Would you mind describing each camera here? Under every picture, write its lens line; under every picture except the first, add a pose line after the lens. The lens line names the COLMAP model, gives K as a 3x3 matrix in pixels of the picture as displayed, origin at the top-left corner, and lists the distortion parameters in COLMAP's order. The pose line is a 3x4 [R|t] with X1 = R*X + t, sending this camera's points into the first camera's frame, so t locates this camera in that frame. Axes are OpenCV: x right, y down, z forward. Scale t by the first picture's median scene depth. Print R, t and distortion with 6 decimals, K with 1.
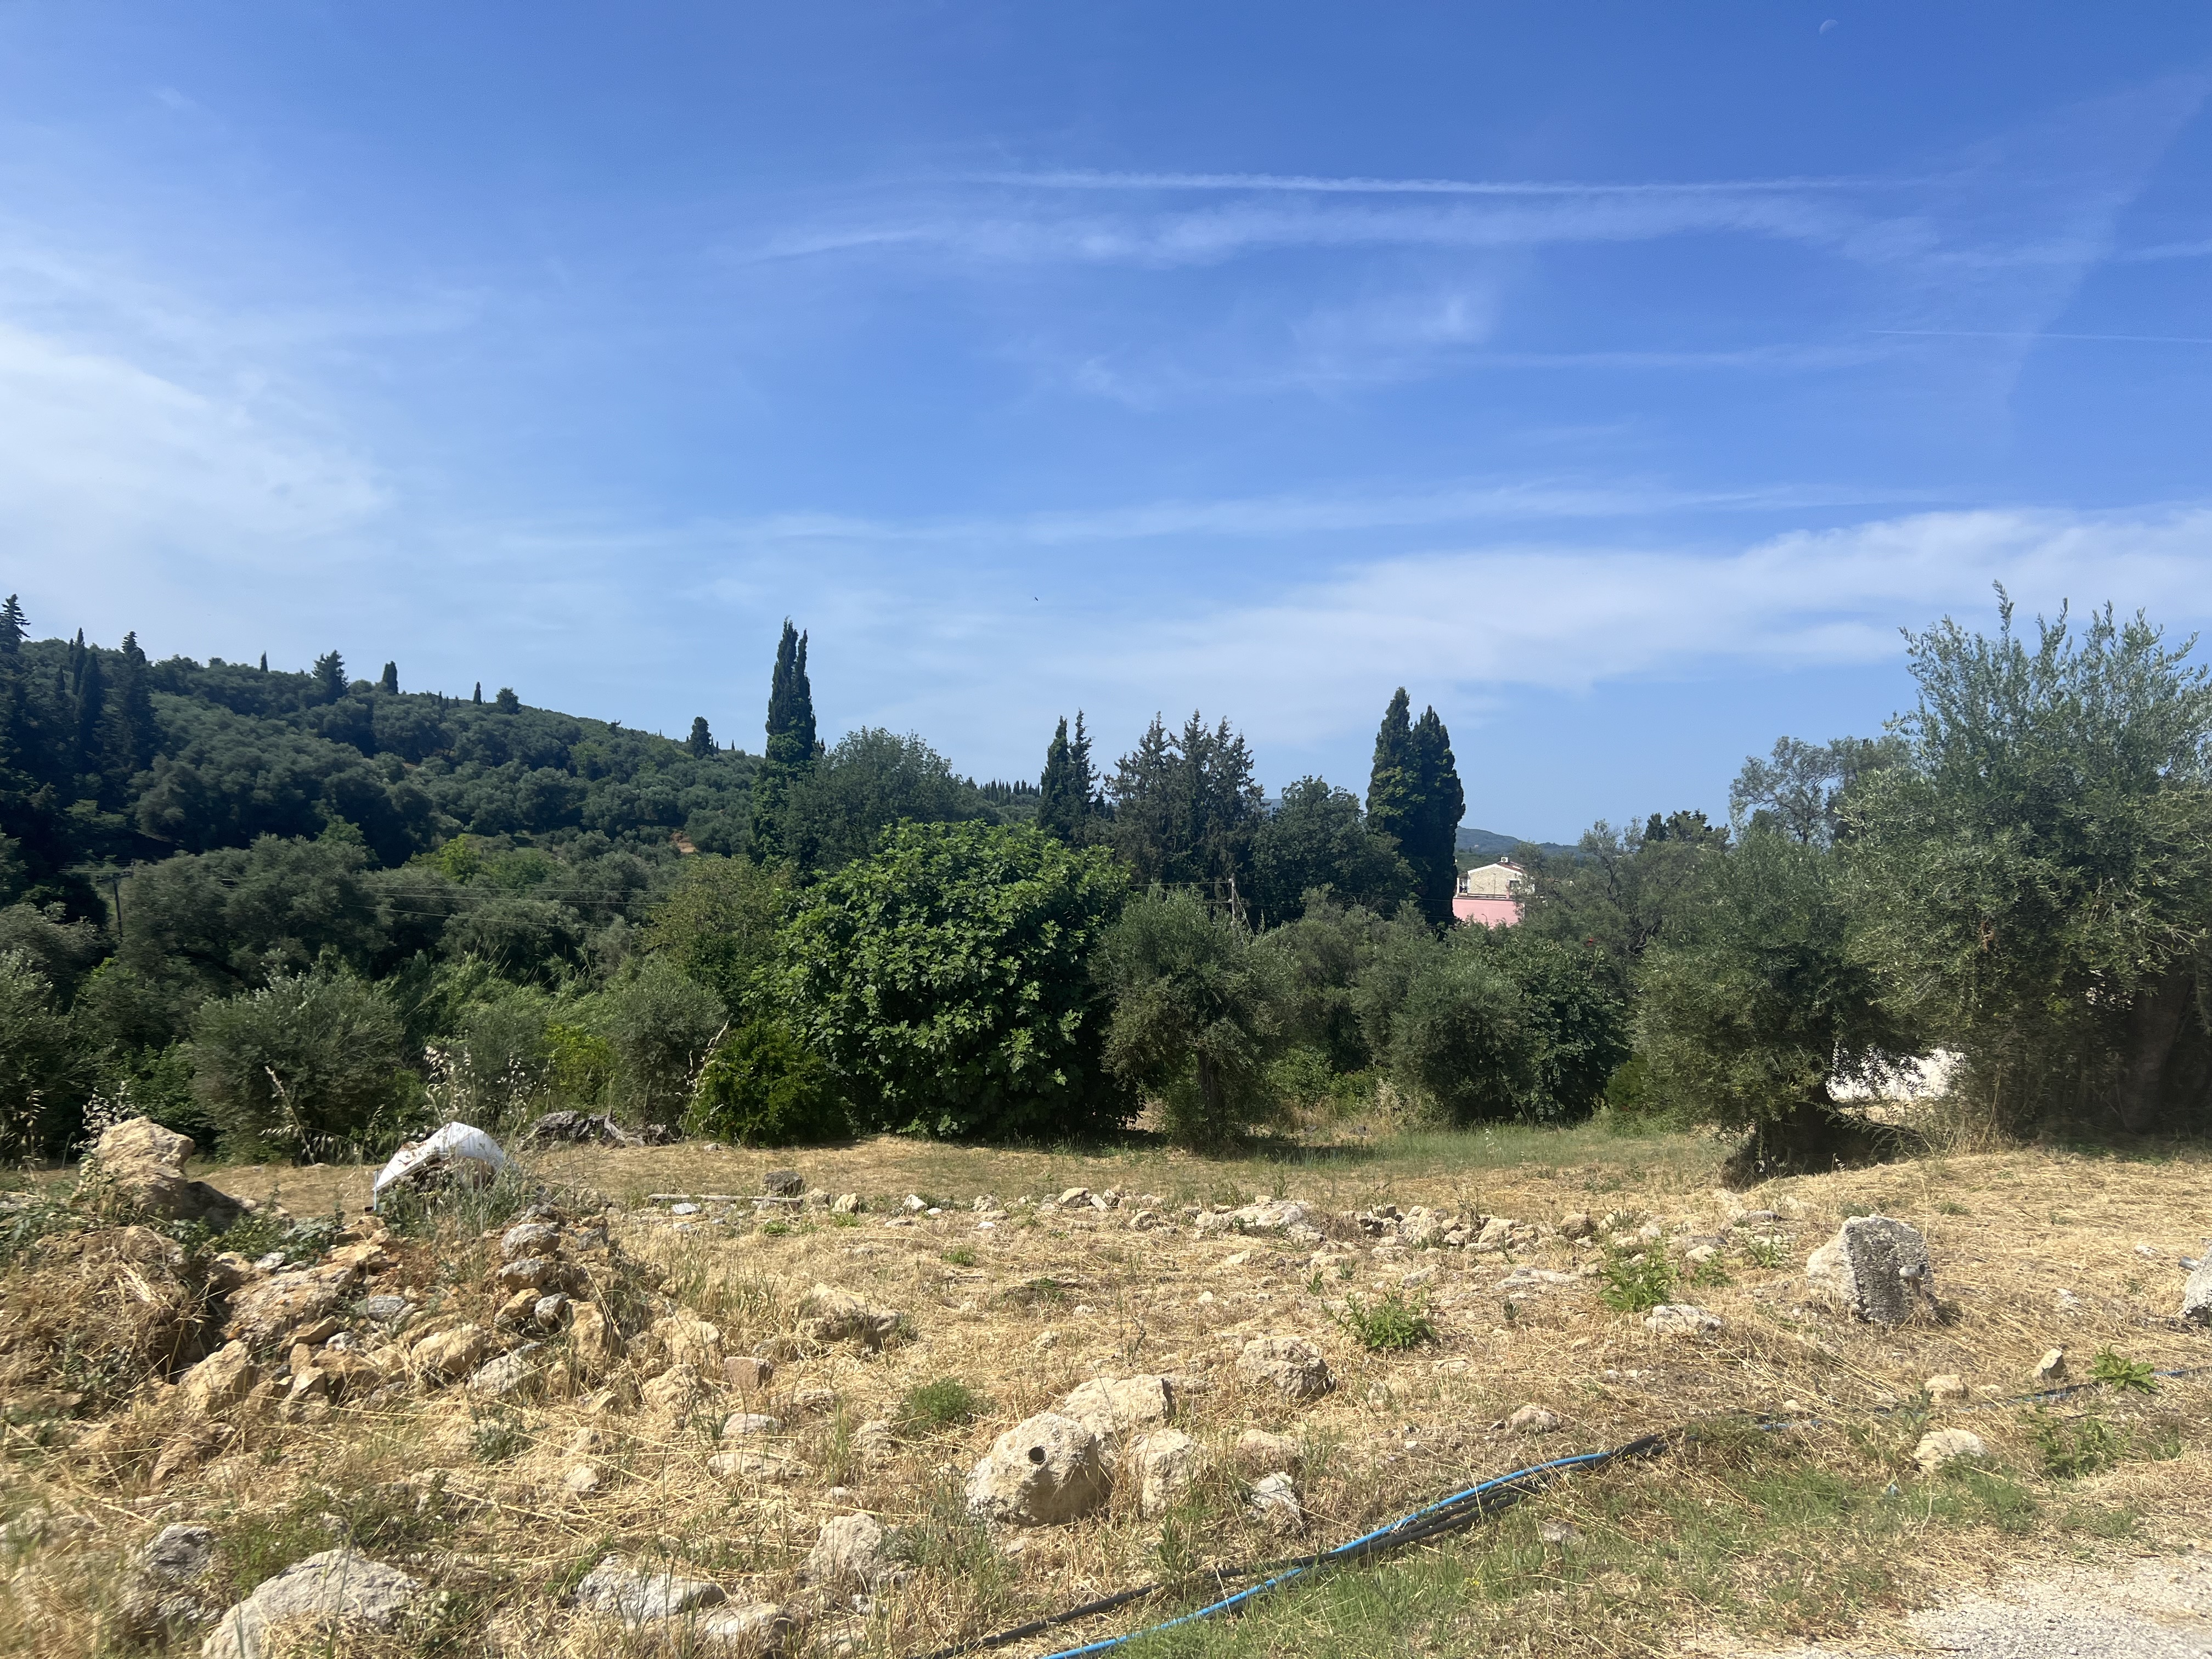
lens RADIAL K [[1660.8, 0, 1123.2], [0, 1660.8, 841.1], [0, 0, 1]] dist [0.049592, -0.055625]
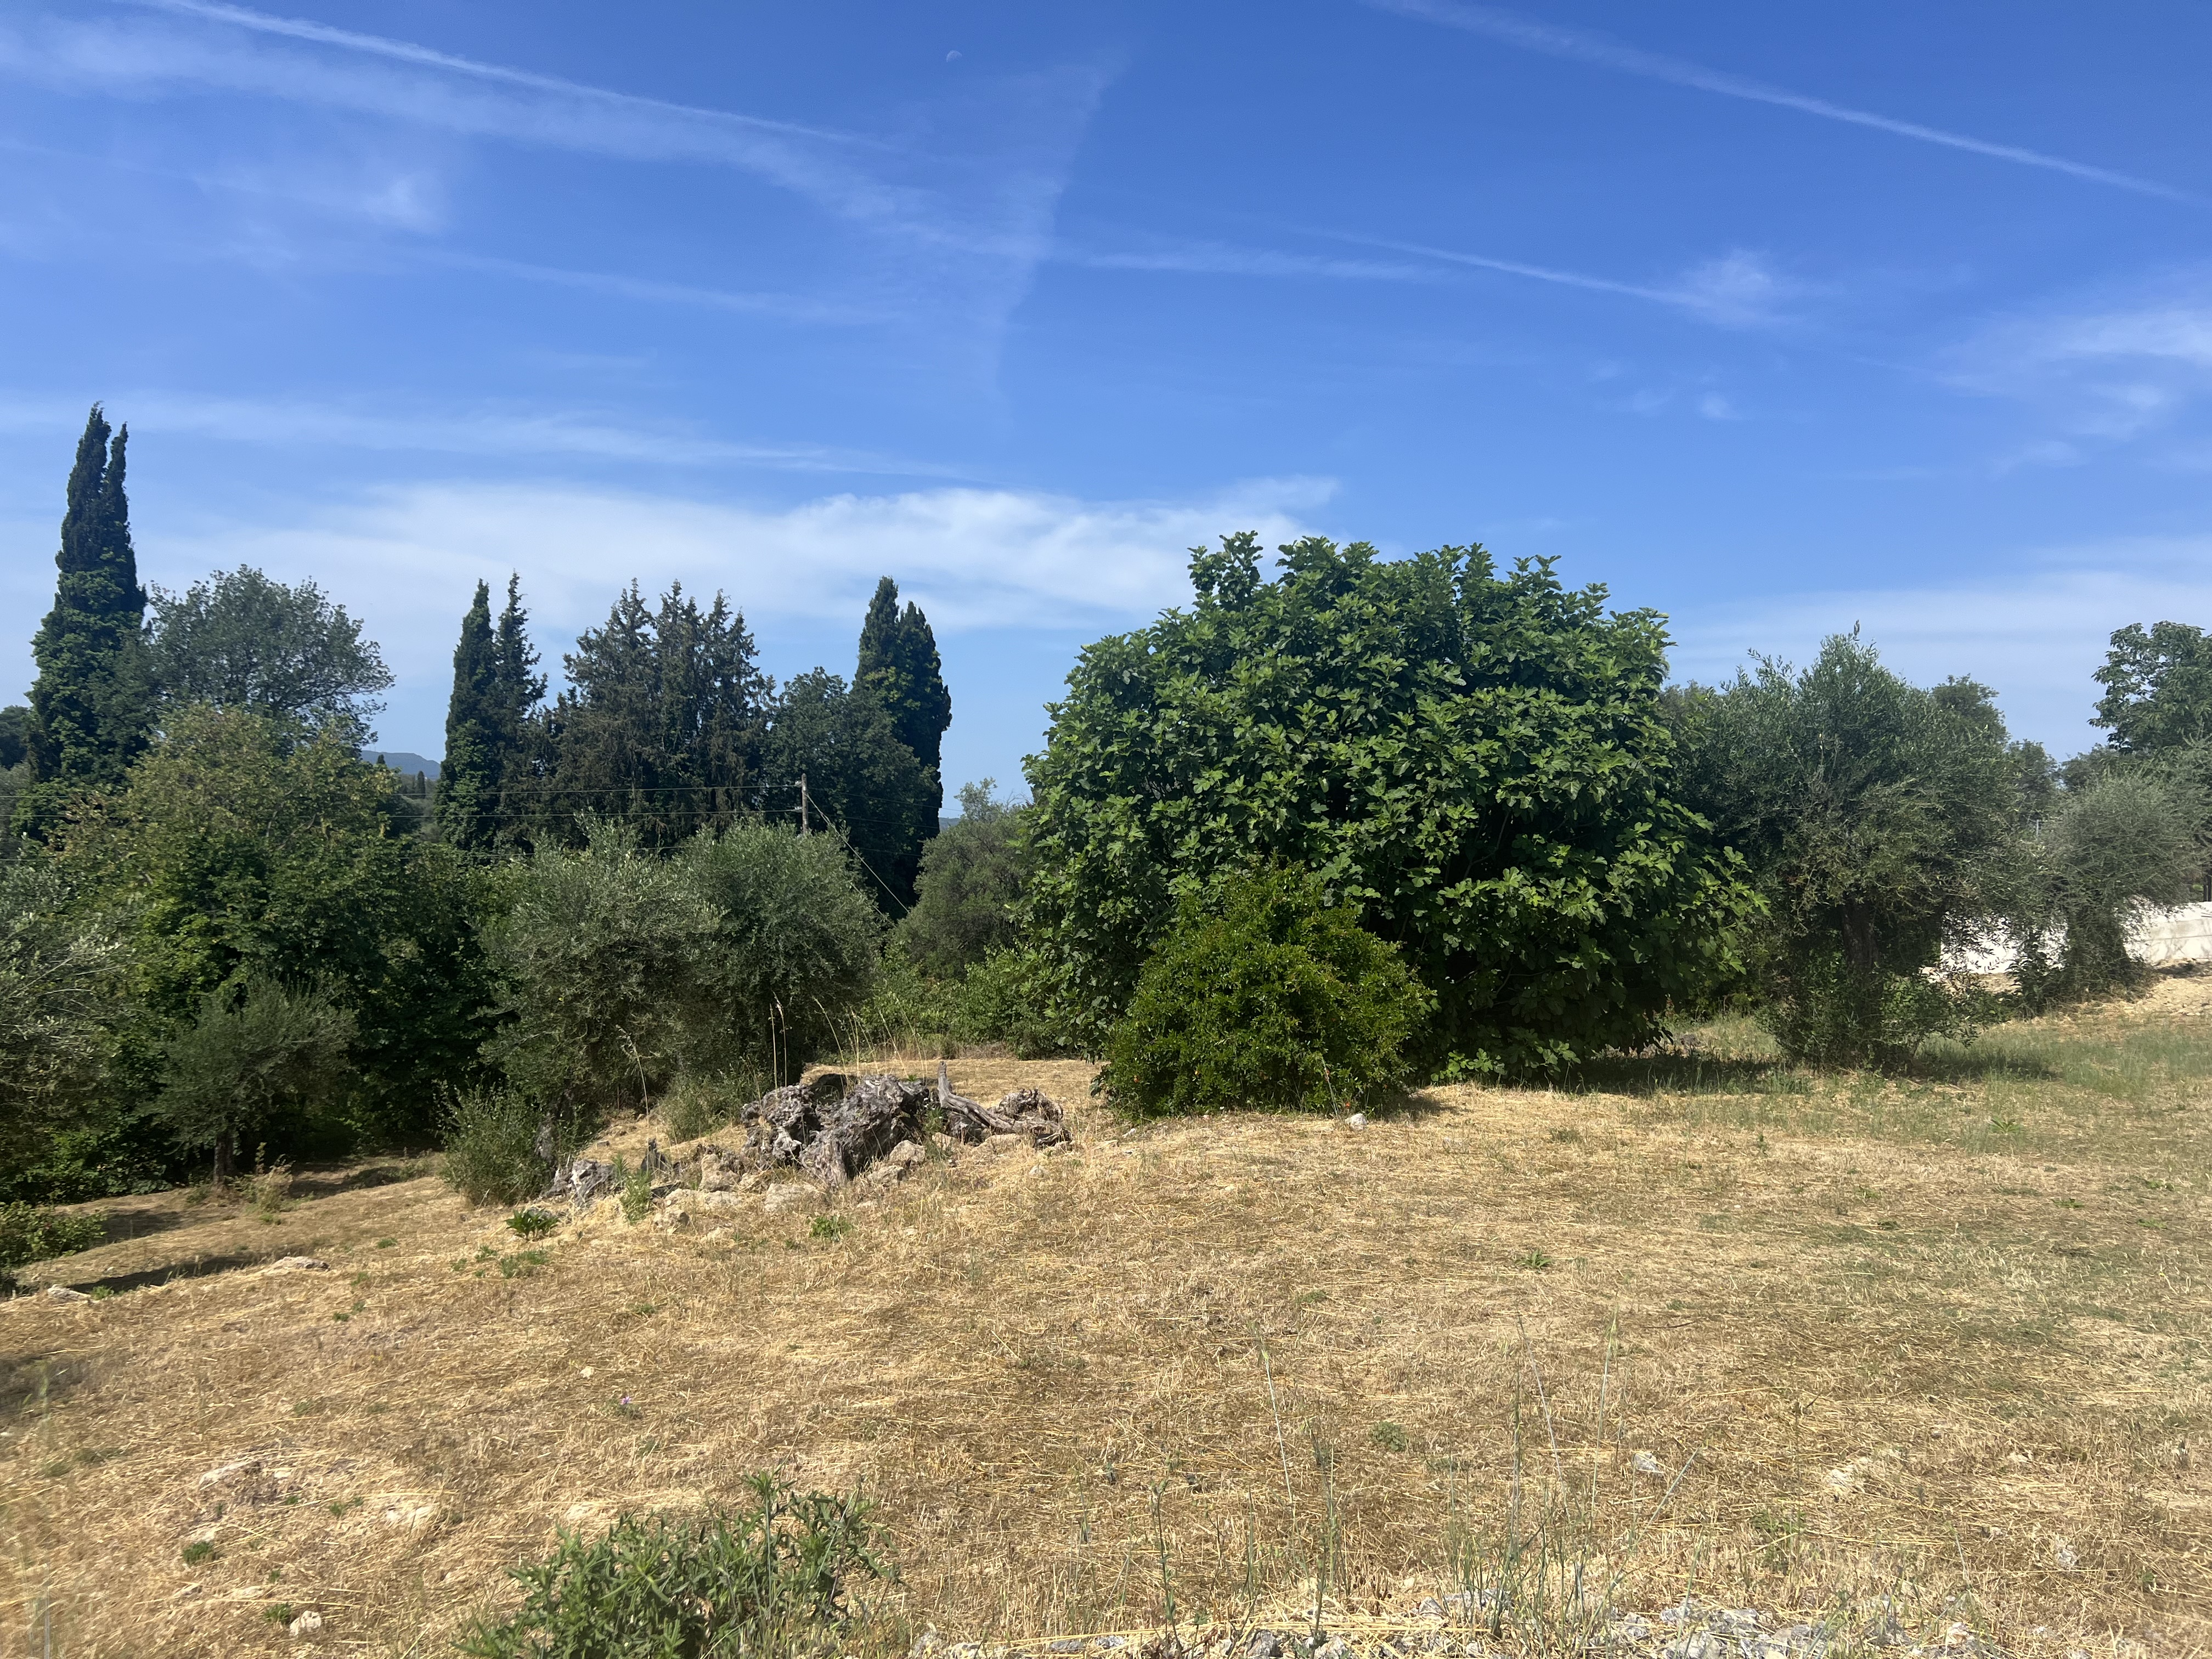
lens RADIAL K [[1660.8, 0, 1095.5], [0, 1660.8, 837.5], [0, 0, 1]] dist [0.049592, -0.055625]
pose [[0.881731, -0.004560, 0.471730, -0.163432], [-0.005776, 0.999774, 0.020459, 0.028480], [-0.471717, -0.020764, 0.881505, 0.189989]]
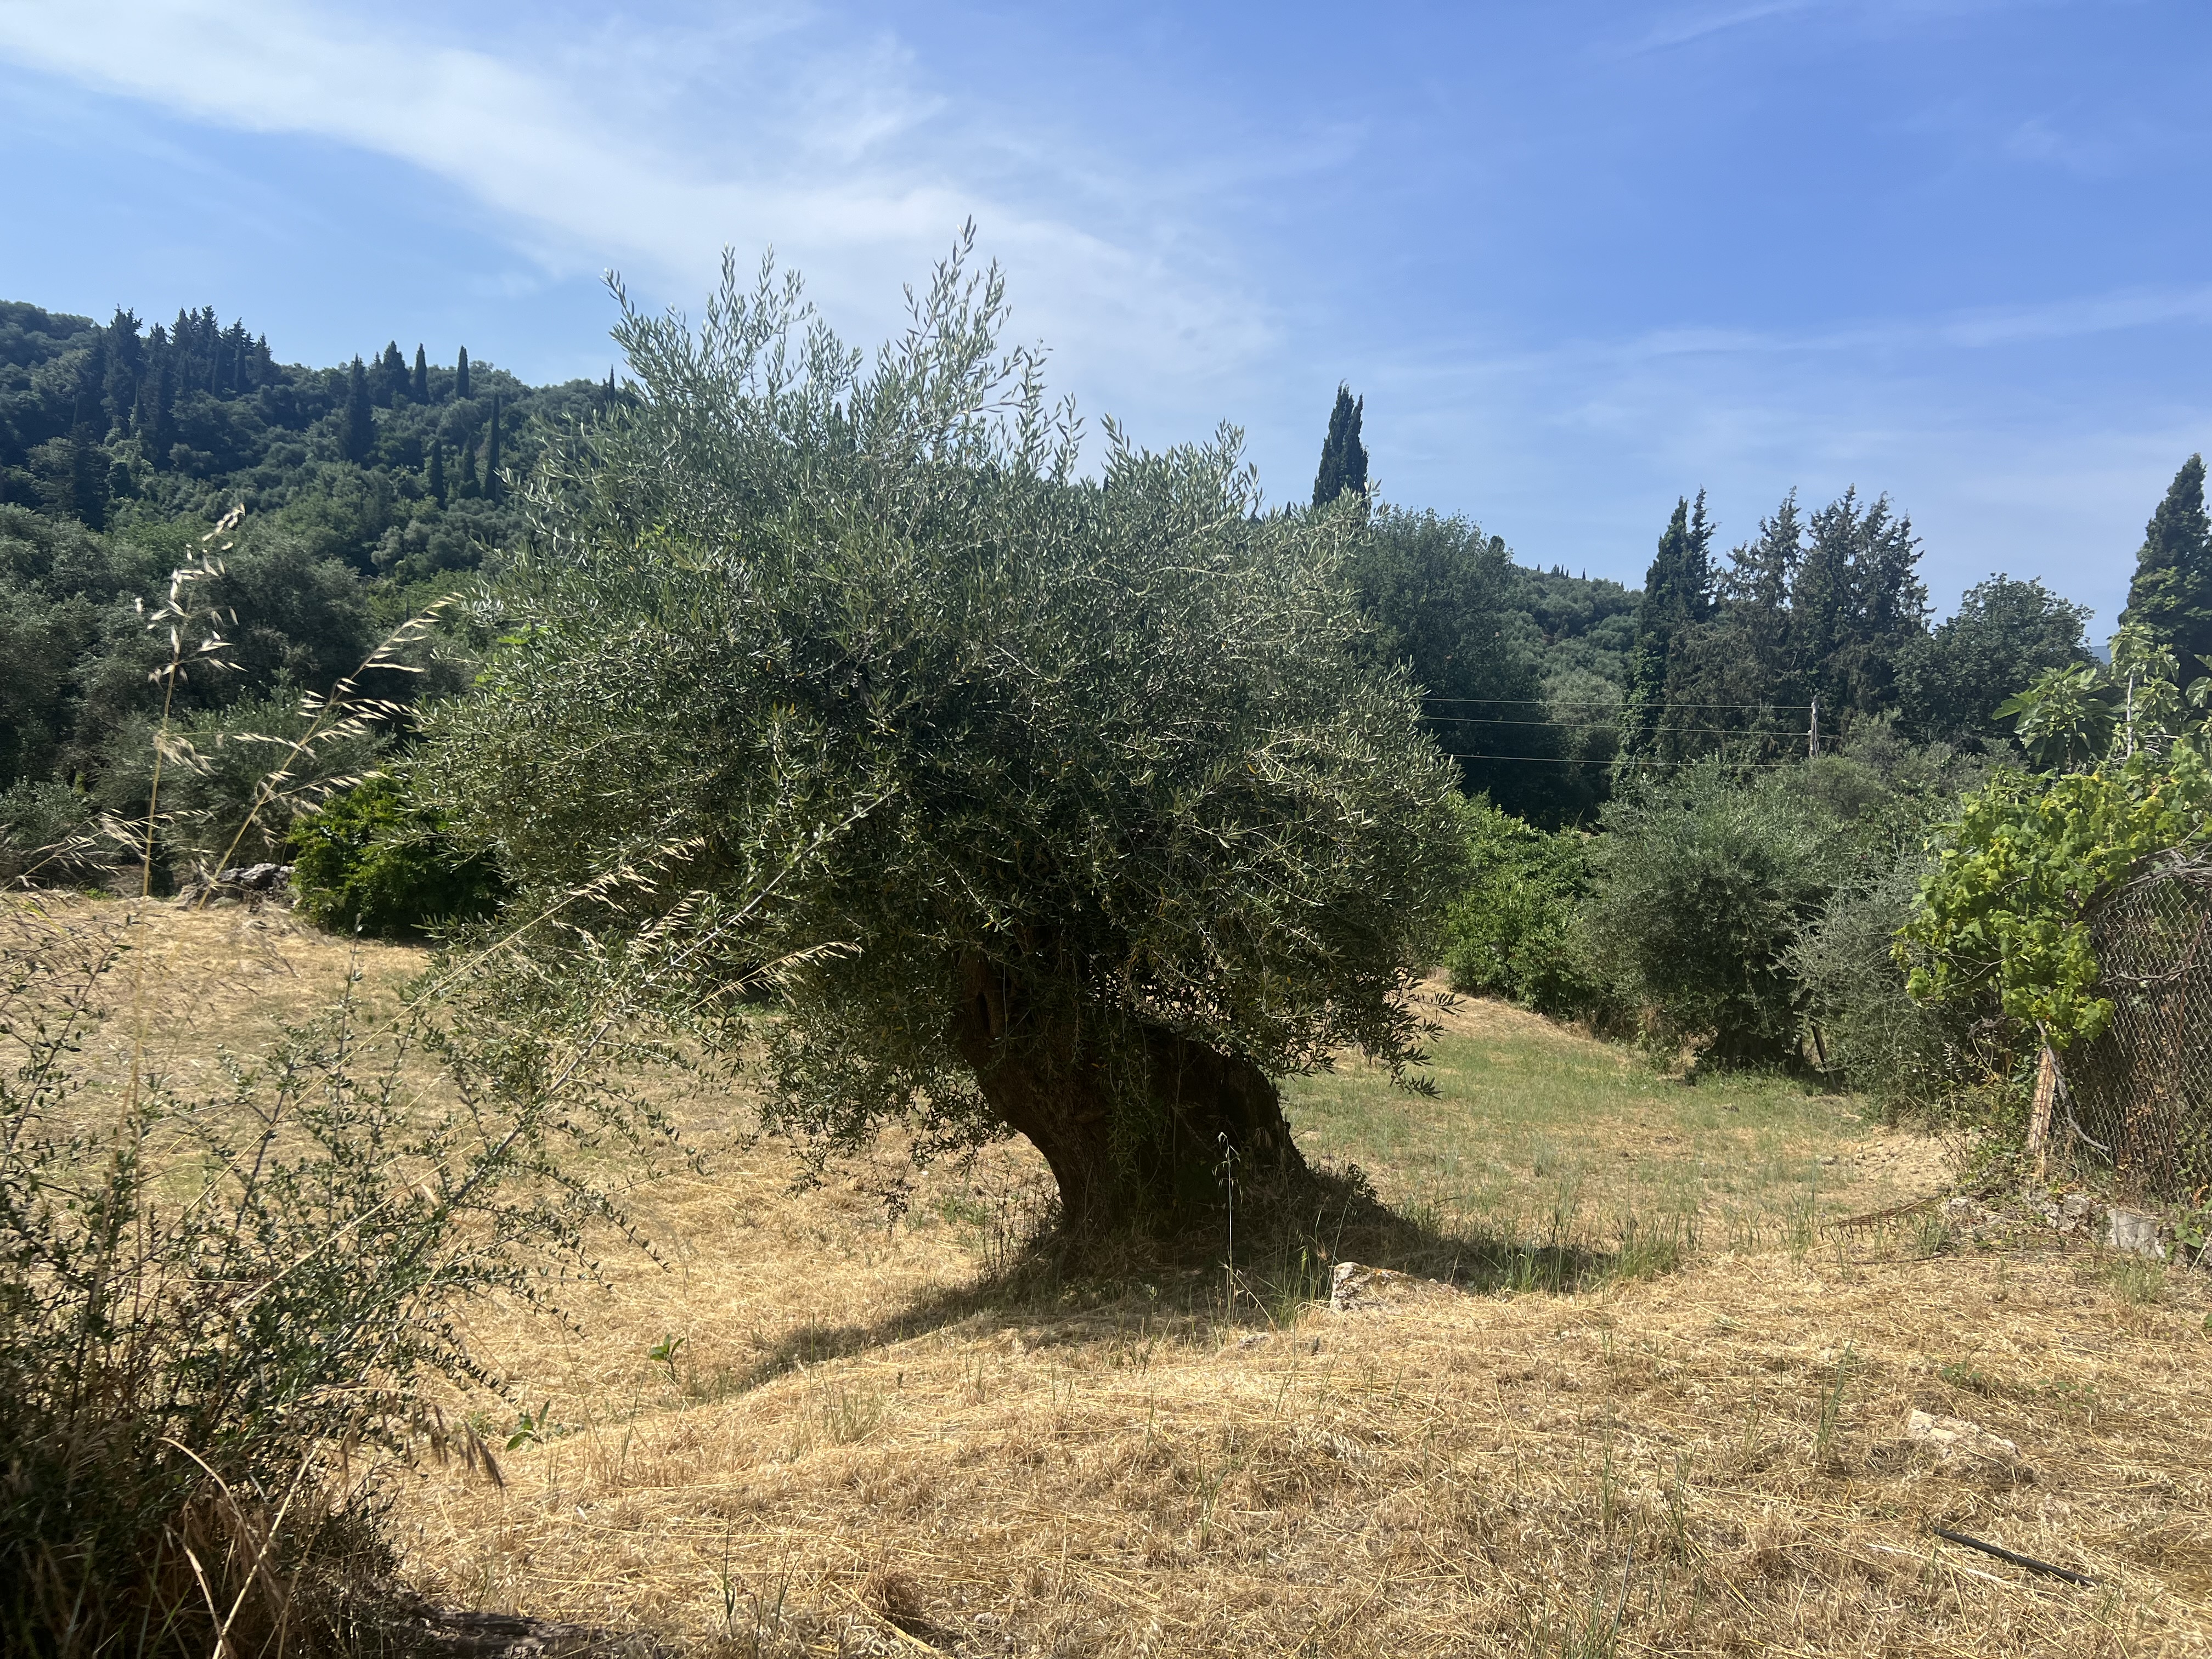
lens RADIAL K [[1660.8, 0, 1116.6], [0, 1660.8, 838.1], [0, 0, 1]] dist [0.049592, -0.055625]
pose [[0.875554, 0.094338, -0.473820, 0.130750], [-0.047345, 0.992784, 0.110177, 0.013035], [0.480795, -0.074033, 0.873702, 0.161422]]
